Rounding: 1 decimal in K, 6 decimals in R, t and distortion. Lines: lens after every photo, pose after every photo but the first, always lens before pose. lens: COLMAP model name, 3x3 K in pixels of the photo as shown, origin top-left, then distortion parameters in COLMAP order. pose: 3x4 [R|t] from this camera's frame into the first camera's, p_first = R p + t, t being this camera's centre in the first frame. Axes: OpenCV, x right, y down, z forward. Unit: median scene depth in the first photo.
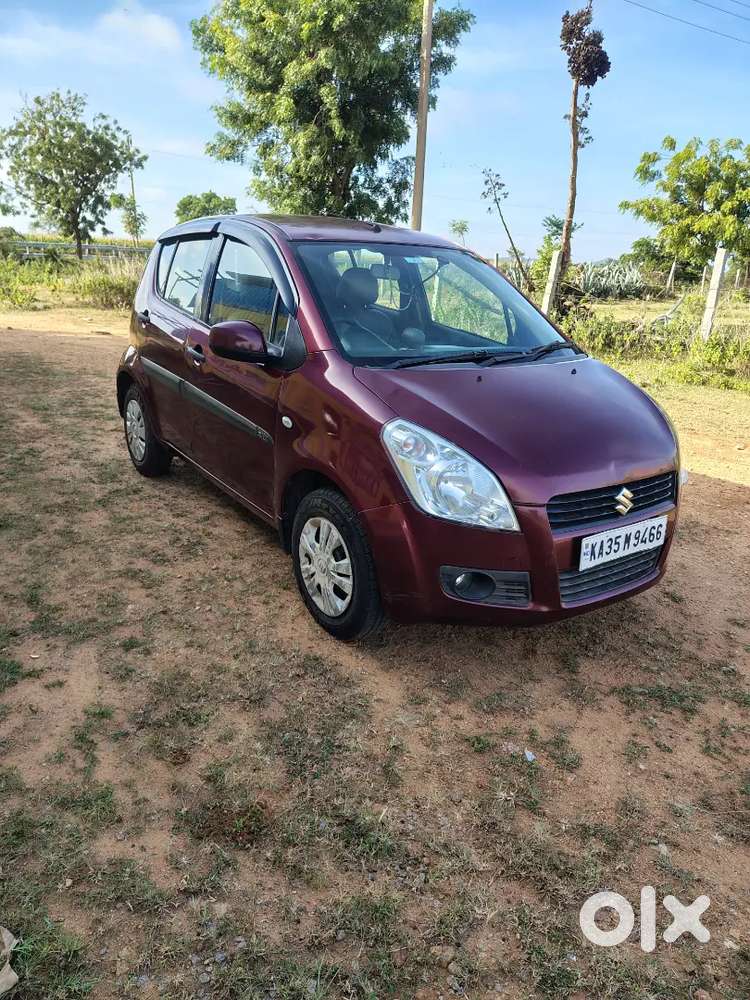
lens RADIAL K [[690.1, 0, 374.4], [0, 690.1, 512.8], [0, 0, 1]] dist [0.033638, -0.040916]
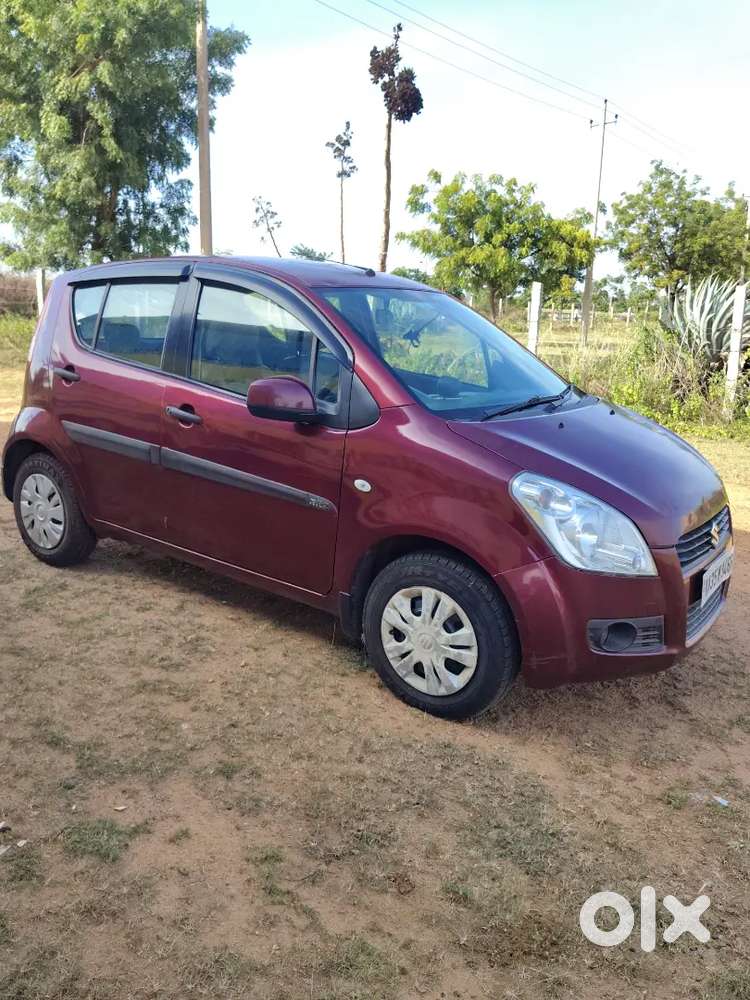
lens RADIAL K [[784.3, 0, 369.7], [0, 784.3, 501.4], [0, 0, 1]] dist [0.045412, -0.066193]
pose [[0.947499, -0.088537, 0.307258, -0.428347], [0.114838, 0.991015, -0.068565, -0.039756], [-0.298427, 0.100250, 0.949153, 0.031812]]
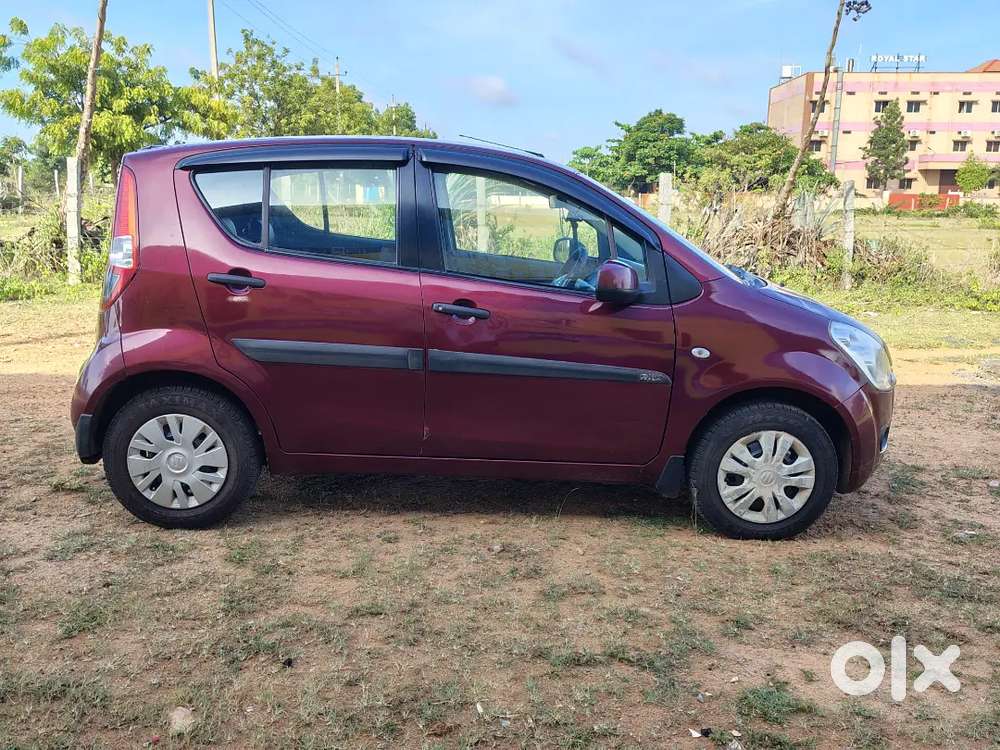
lens RADIAL K [[844.5, 0, 499.8], [0, 844.5, 374.5], [0, 0, 1]] dist [0.052015, -0.071213]
pose [[0.552518, -0.202510, 0.808526, -1.261612], [0.284169, 0.957686, 0.045679, -0.236736], [-0.783564, 0.204519, 0.586686, 0.514276]]
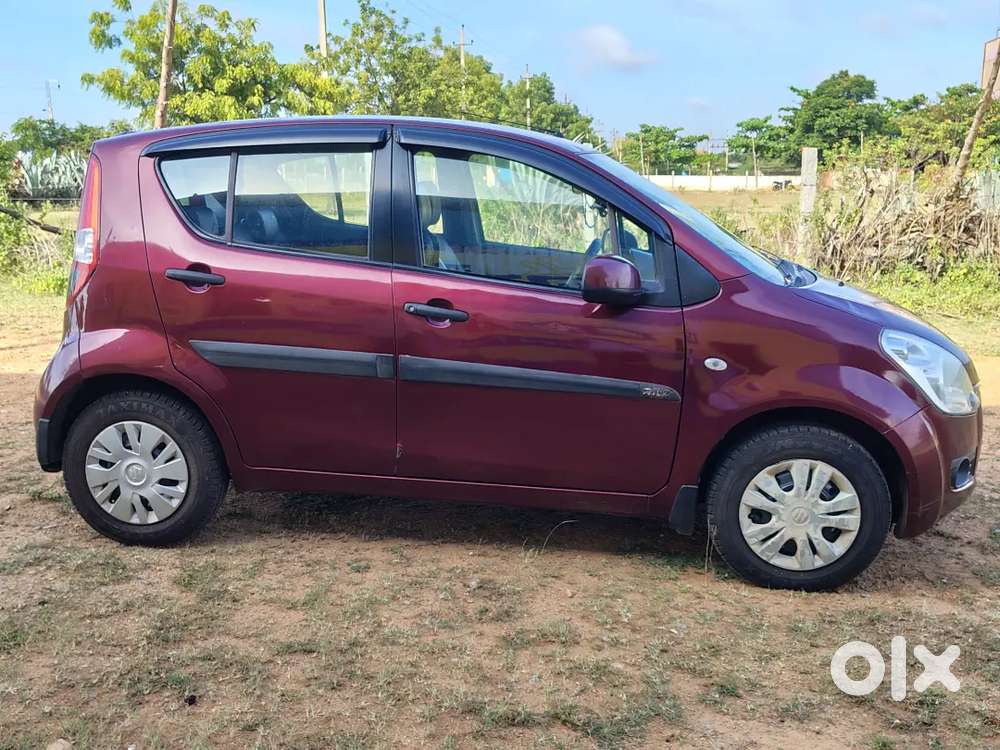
lens RADIAL K [[965.6, 0, 506.3], [0, 965.6, 375.7], [0, 0, 1]] dist [0.028902, 0.000000]
pose [[0.670913, -0.186814, 0.717619, -1.125581], [0.269551, 0.962985, -0.001318, -0.182940], [-0.690810, 0.194319, 0.696435, 0.360345]]
